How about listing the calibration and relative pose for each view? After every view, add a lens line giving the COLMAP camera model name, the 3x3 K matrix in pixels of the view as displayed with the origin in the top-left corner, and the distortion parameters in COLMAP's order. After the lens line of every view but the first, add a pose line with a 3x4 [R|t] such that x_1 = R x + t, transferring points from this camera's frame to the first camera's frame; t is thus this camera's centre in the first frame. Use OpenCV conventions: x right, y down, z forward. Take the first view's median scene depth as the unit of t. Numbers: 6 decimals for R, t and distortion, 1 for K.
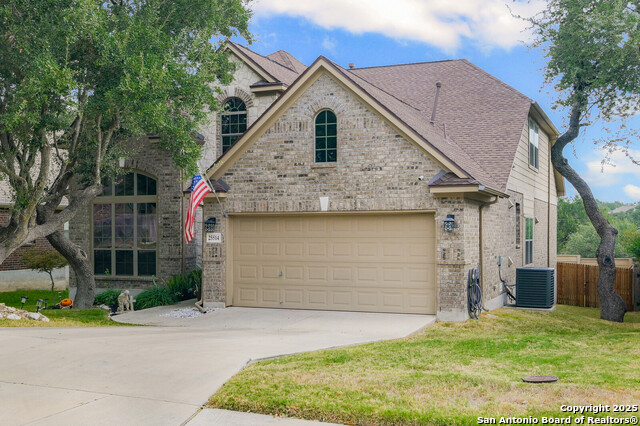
lens RADIAL K [[758.1, 0, 319.8], [0, 758.1, 215.8], [0, 0, 1]] dist [-0.023911, 0.000000]
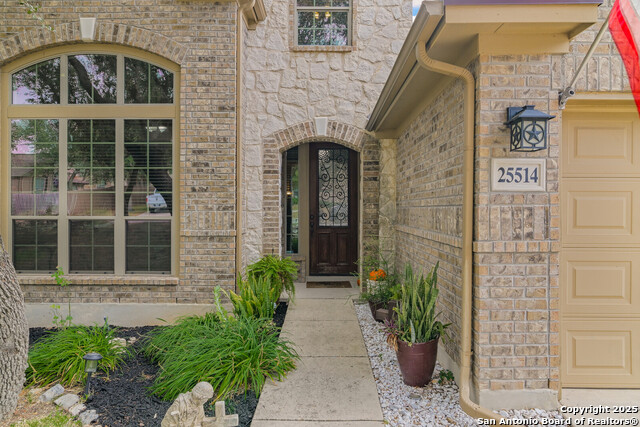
lens RADIAL K [[427.3, 0, 320.4], [0, 427.3, 208.6], [0, 0, 1]] dist [0.001218, 0.000640]
pose [[0.933413, 0.011229, 0.358629, -0.227509], [-0.015912, 0.999822, 0.010109, 0.034943], [-0.358451, -0.015142, 0.933426, 0.722650]]
